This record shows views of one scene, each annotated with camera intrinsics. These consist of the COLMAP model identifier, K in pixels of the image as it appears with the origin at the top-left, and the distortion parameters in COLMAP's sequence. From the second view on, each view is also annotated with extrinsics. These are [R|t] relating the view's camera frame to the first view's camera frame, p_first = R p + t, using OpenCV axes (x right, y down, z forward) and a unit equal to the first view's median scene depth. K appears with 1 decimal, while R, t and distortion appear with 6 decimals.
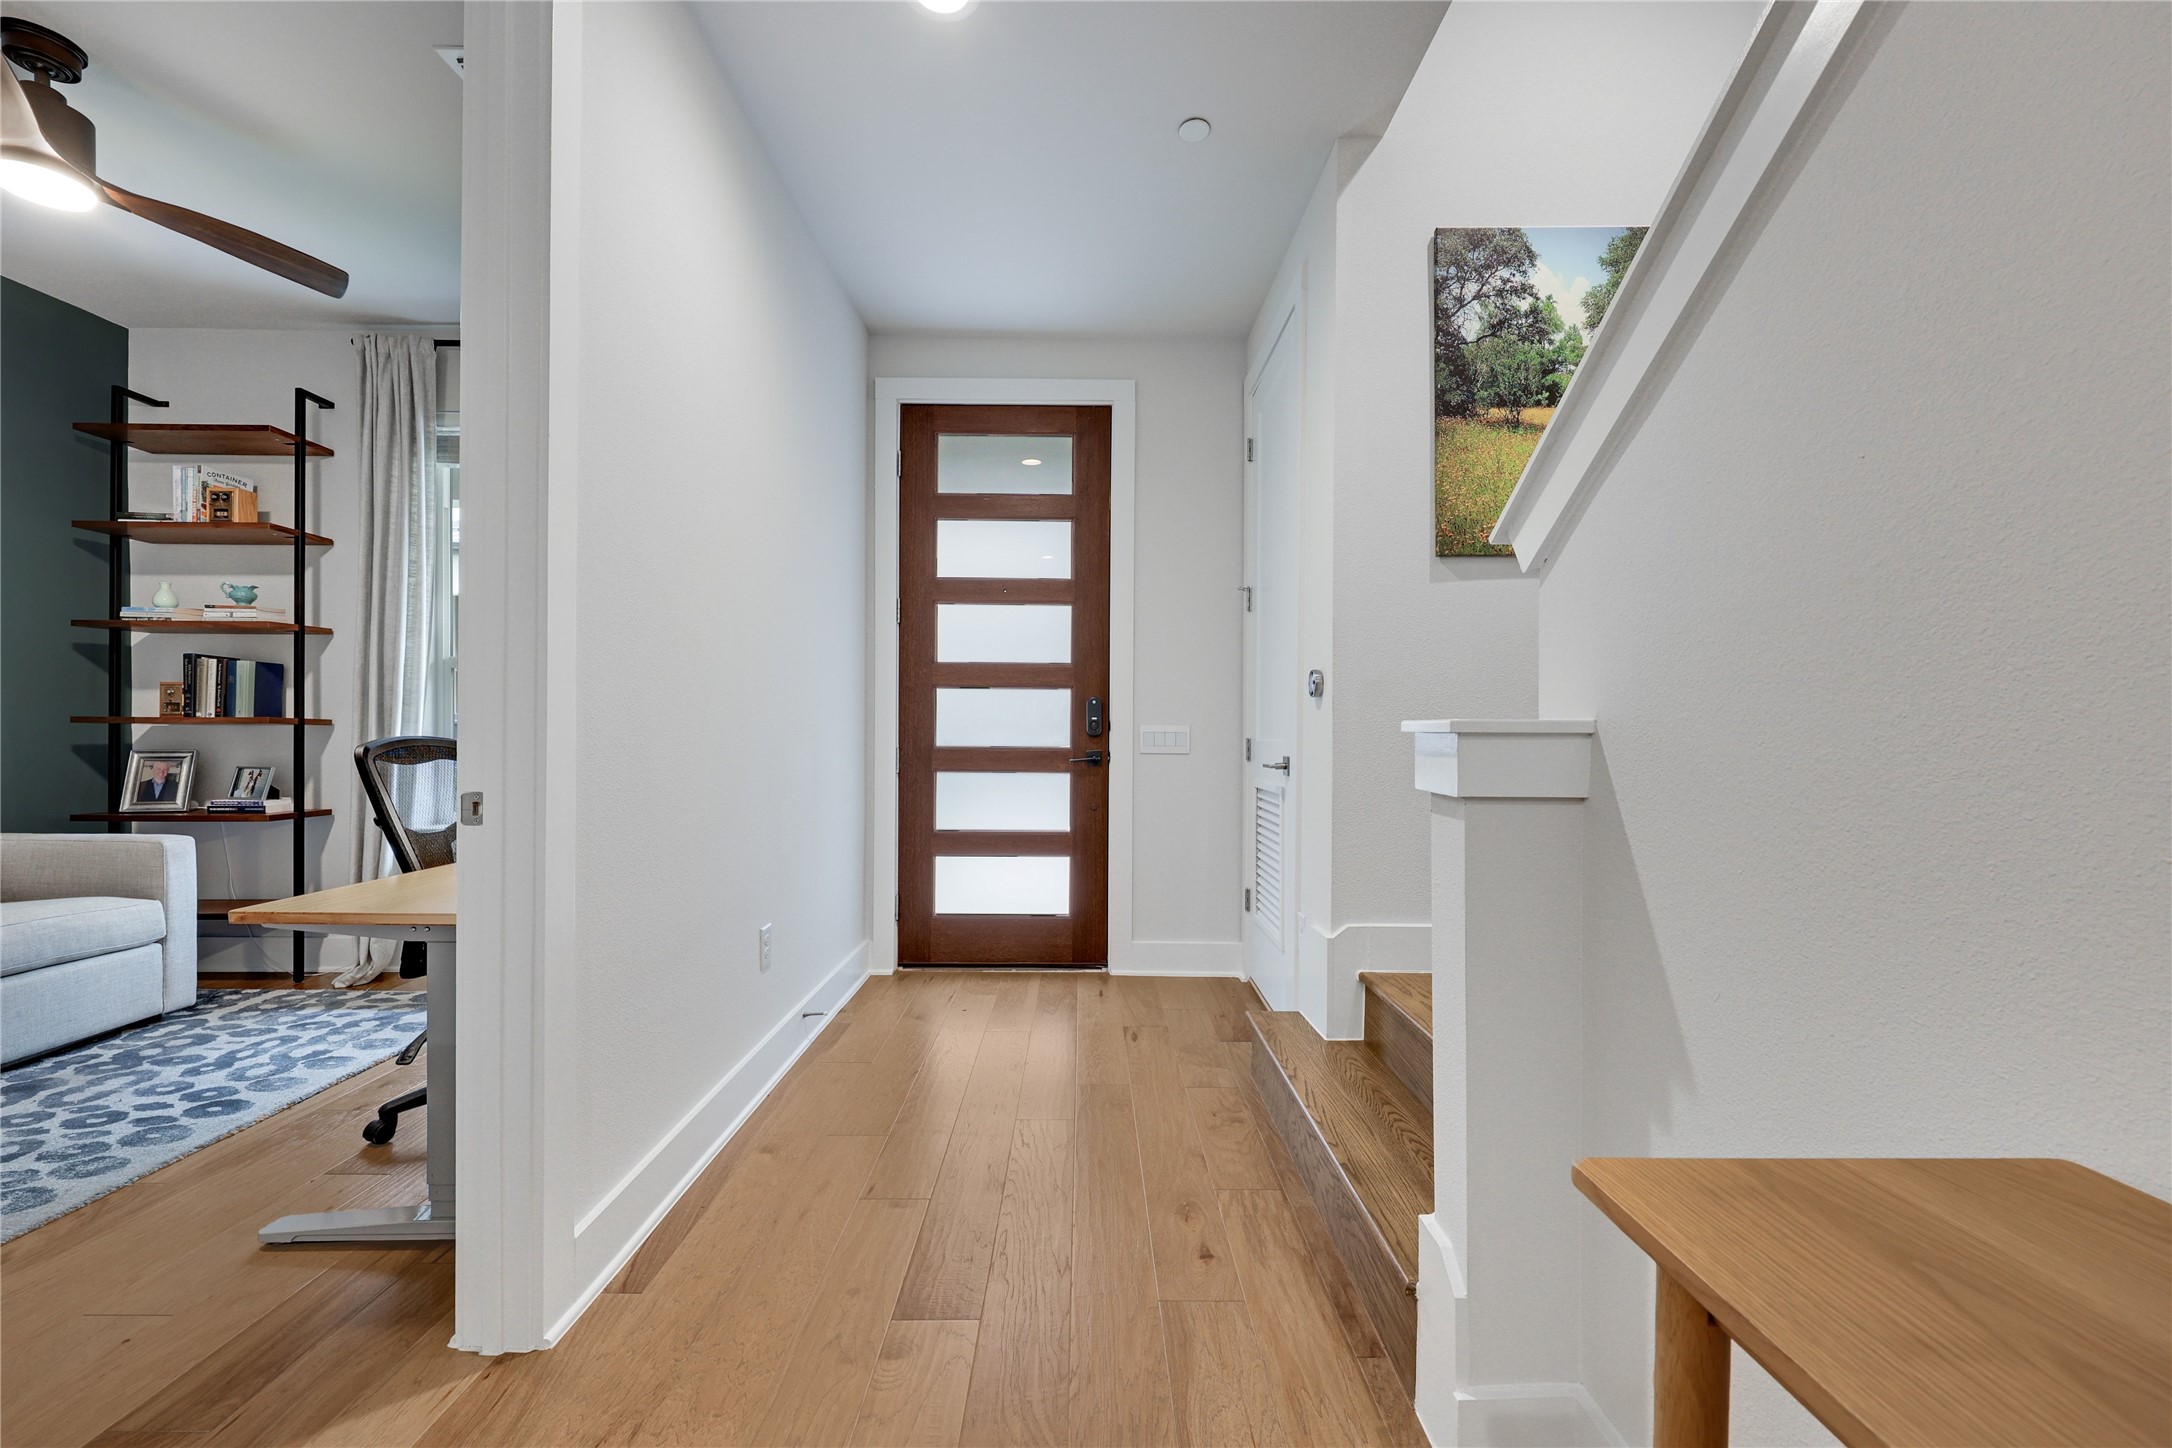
lens RADIAL K [[865.9, 0, 1087.9], [0, 865.9, 733.8], [0, 0, 1]] dist [-0.008501, 0.000516]
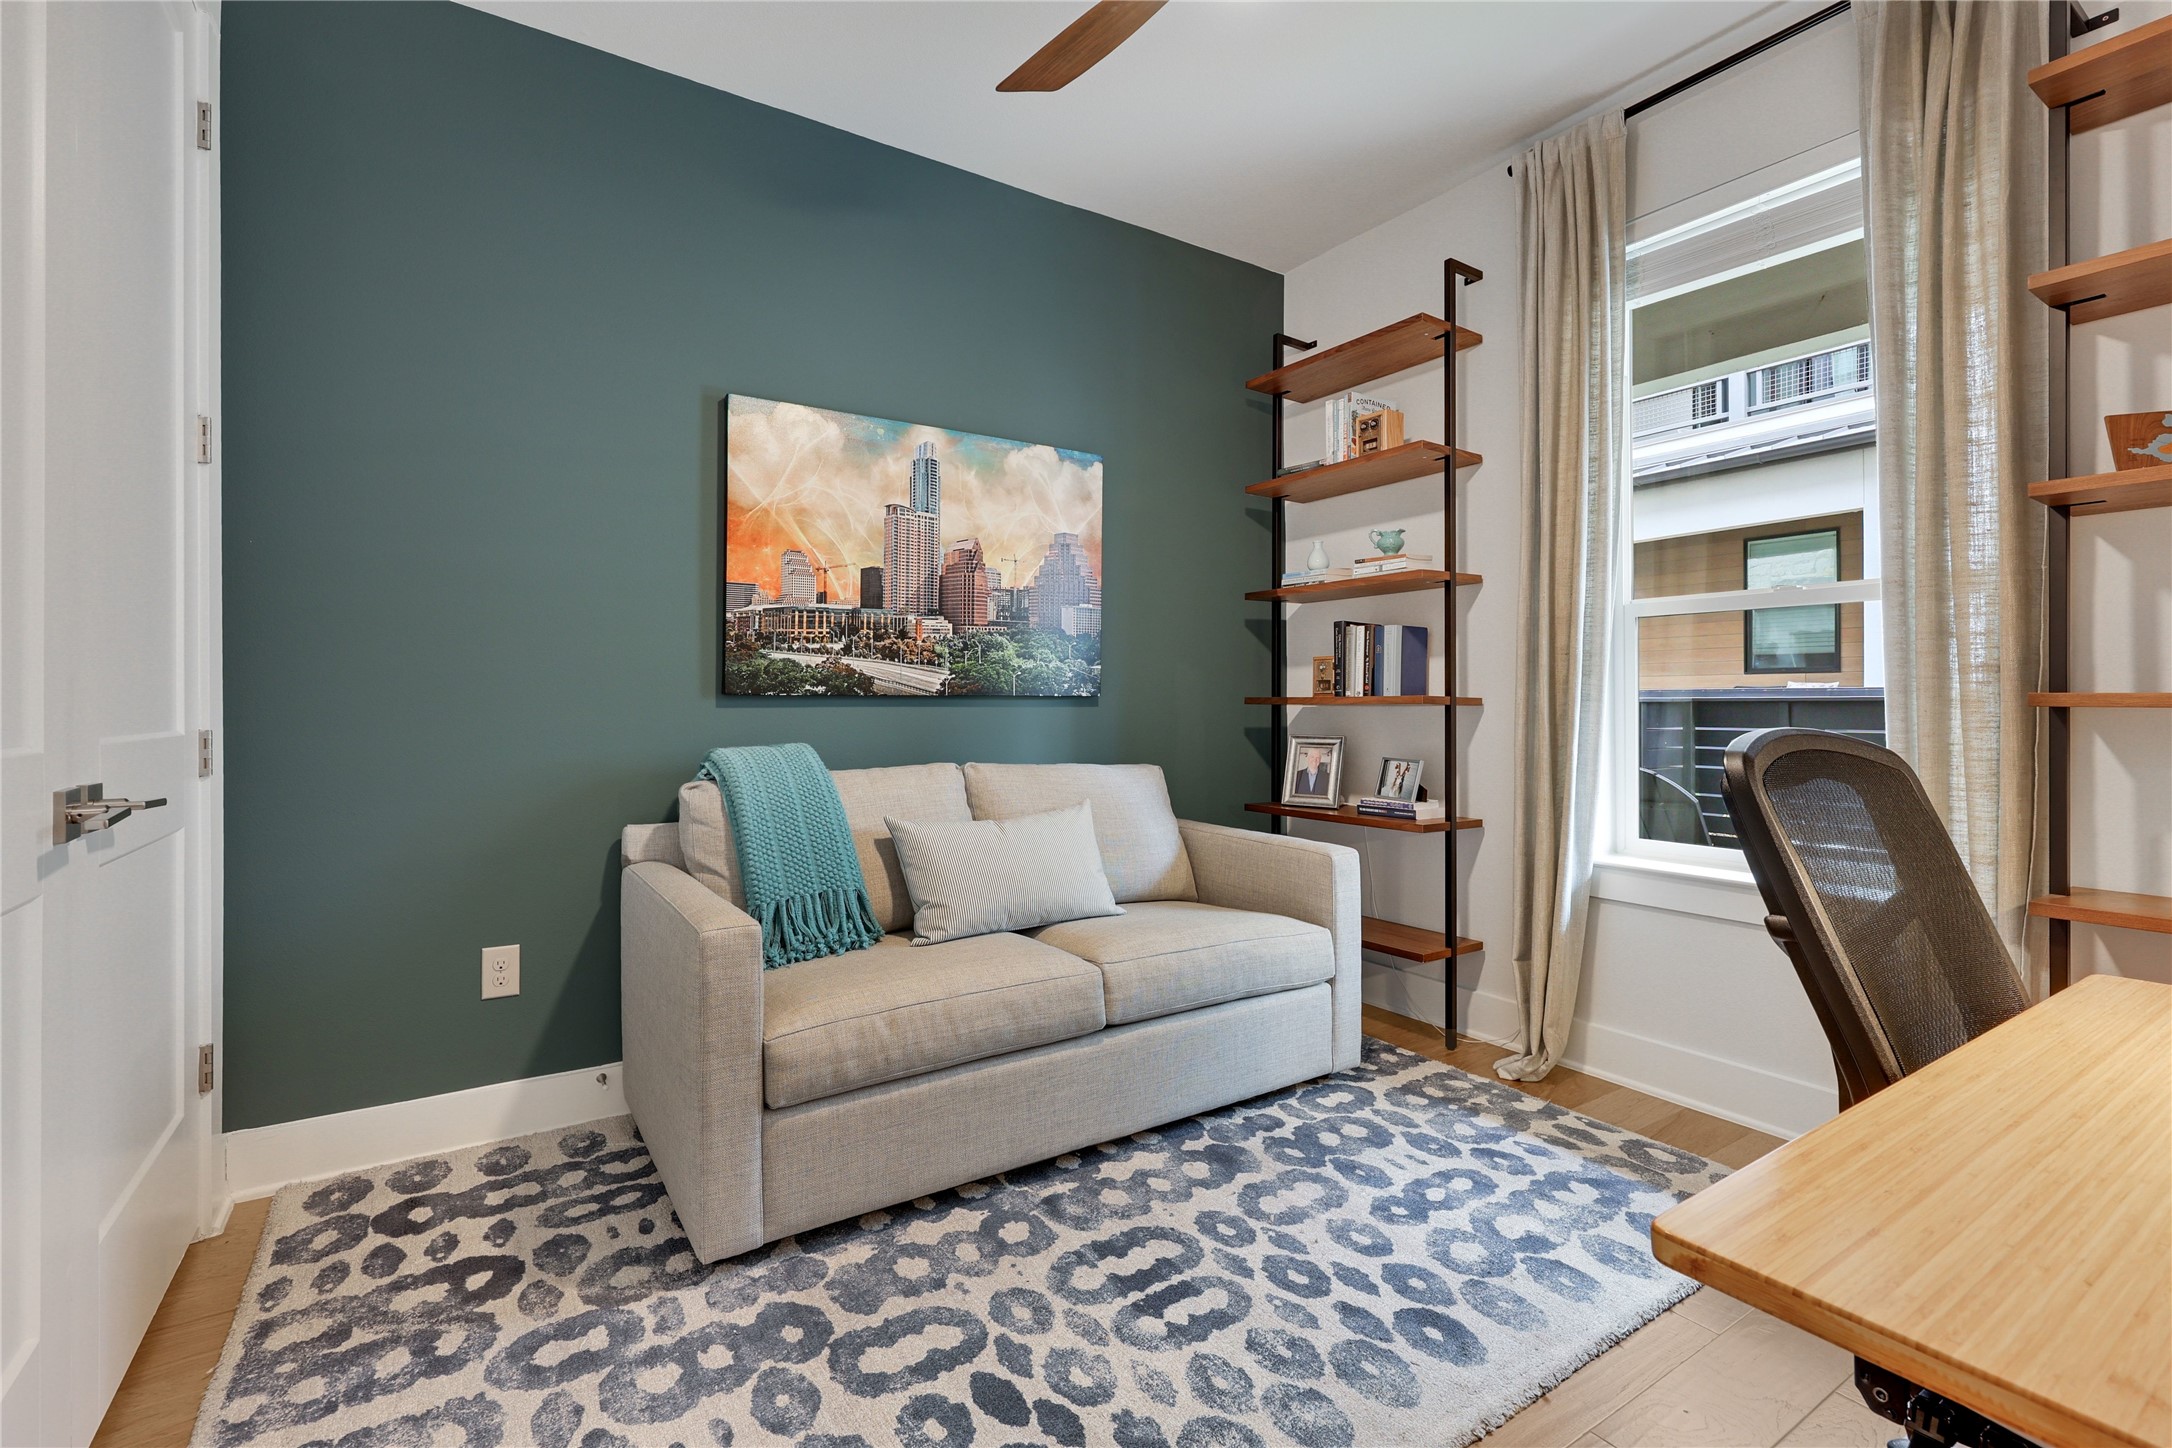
lens RADIAL K [[975.5, 0, 1086.3], [0, 975.5, 711.4], [0, 0, 1]] dist [-0.000936, -0.000099]
pose [[0.539375, 0.002789, -0.842061, -0.377811], [0.000324, 0.999994, 0.003519, -0.008769], [0.842065, -0.002171, 0.539371, 0.276046]]
